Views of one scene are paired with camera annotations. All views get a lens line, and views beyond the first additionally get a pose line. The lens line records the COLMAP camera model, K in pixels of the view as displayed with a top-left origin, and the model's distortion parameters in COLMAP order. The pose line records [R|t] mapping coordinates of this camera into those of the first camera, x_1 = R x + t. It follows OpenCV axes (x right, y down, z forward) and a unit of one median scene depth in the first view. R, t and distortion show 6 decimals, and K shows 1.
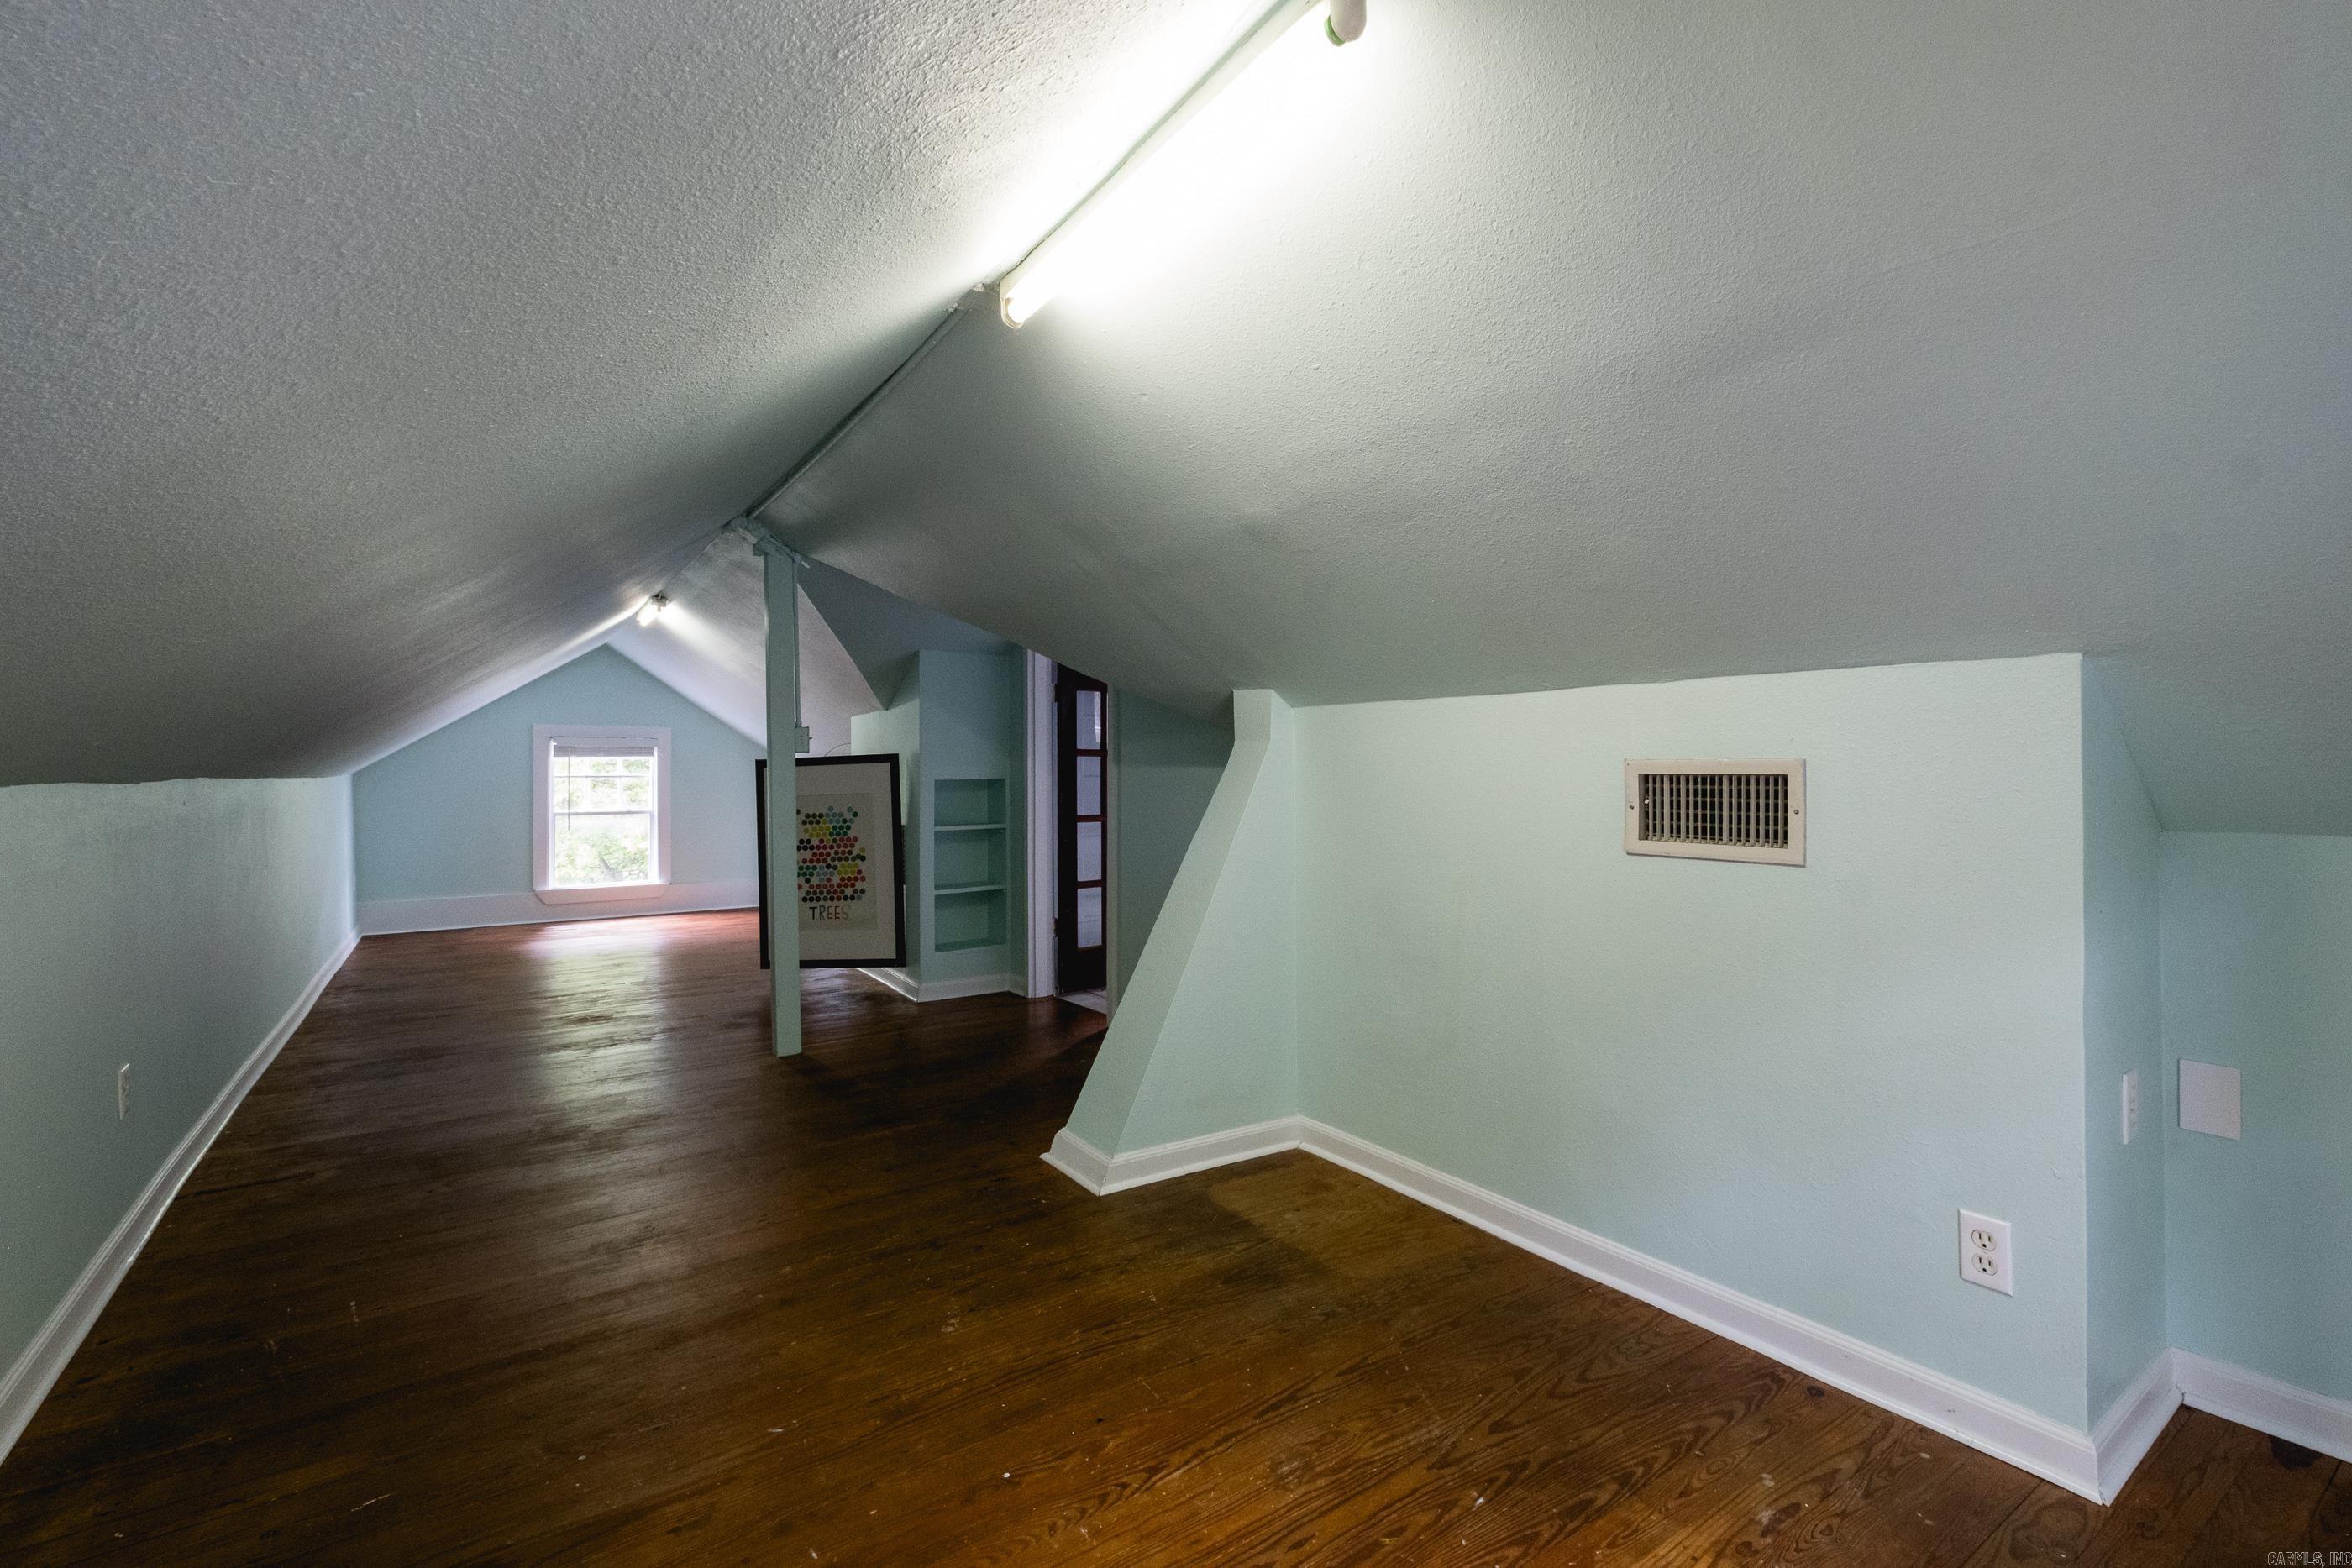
lens RADIAL K [[1025.1, 0, 1166.1], [0, 1025.1, 768.7], [0, 0, 1]] dist [0.001709, -0.000203]
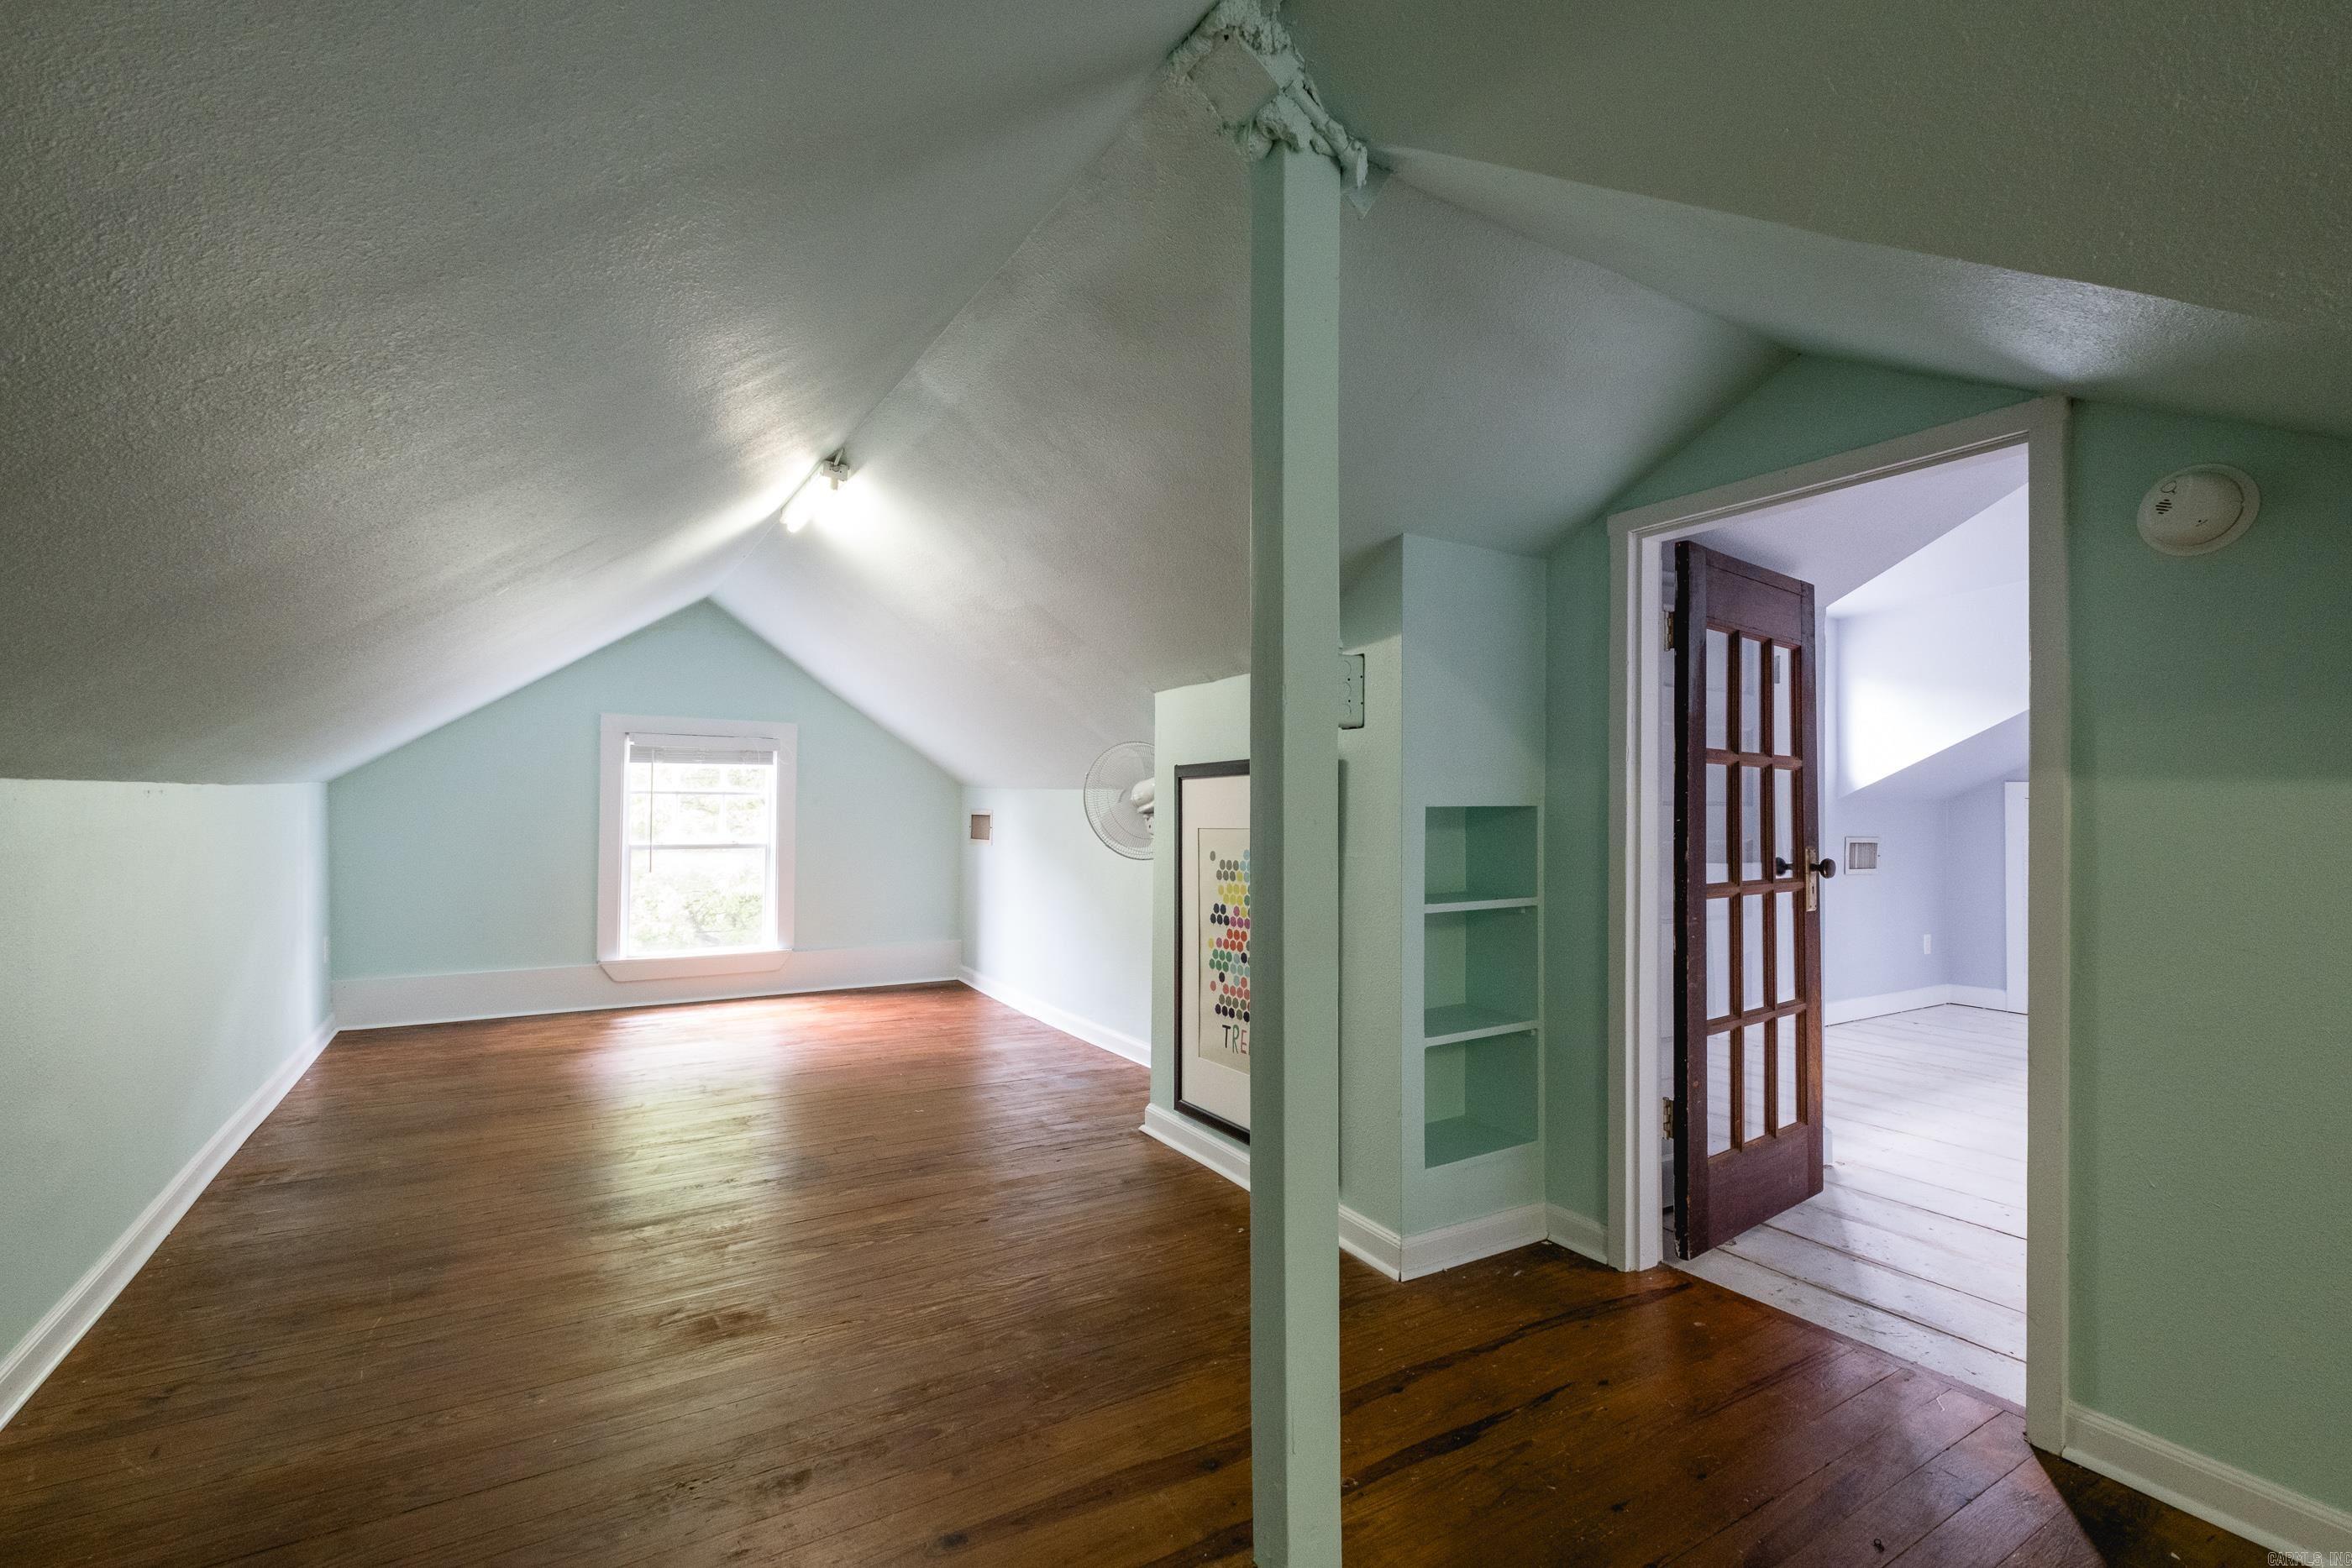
lens RADIAL K [[1025.1, 0, 1183.8], [0, 1025.1, 801.4], [0, 0, 1]] dist [0.001709, -0.000203]
pose [[0.999261, 0.020196, -0.032719, -0.217025], [-0.020222, 0.999795, -0.000446, 0.007644], [0.032703, 0.001108, 0.999464, 0.347567]]
